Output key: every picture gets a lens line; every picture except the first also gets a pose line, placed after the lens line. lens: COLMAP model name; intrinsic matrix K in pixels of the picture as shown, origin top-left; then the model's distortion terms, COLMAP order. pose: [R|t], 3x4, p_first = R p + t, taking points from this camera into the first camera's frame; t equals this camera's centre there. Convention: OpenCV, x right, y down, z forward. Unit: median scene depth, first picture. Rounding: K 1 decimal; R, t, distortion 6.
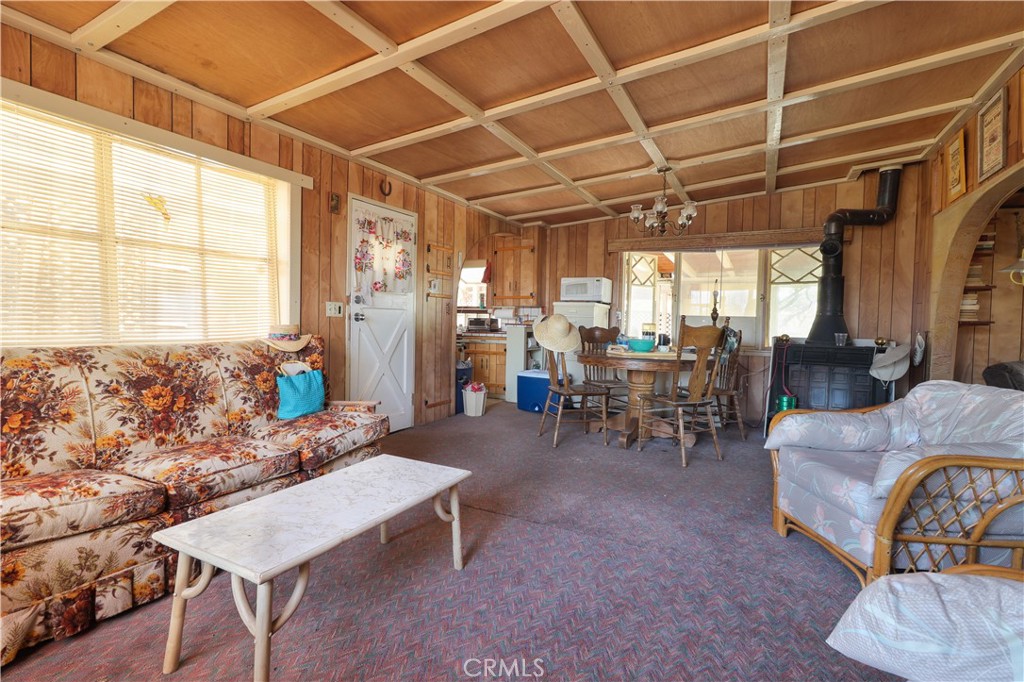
lens RADIAL K [[479.1, 0, 509.2], [0, 479.1, 338.3], [0, 0, 1]] dist [0.003982, 0.001310]
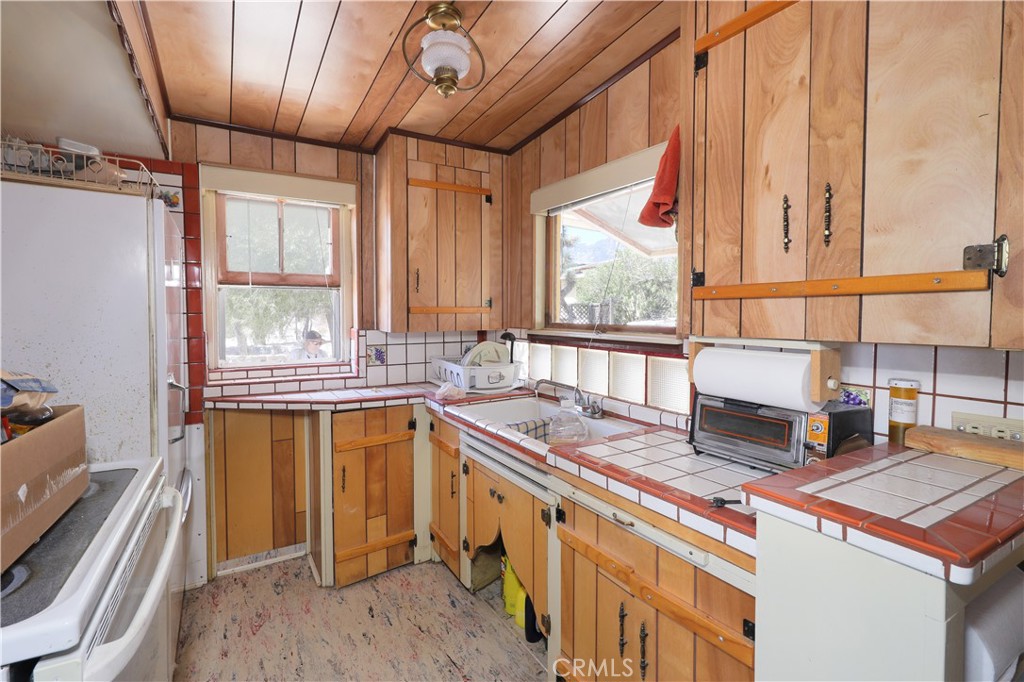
lens RADIAL K [[479.1, 0, 515.8], [0, 479.1, 332.7], [0, 0, 1]] dist [0.003982, 0.001310]
pose [[0.848292, 0.002284, -0.529524, 0.009754], [0.002833, 0.999957, 0.008852, -0.071517], [0.529521, -0.009009, 0.848249, 0.808777]]
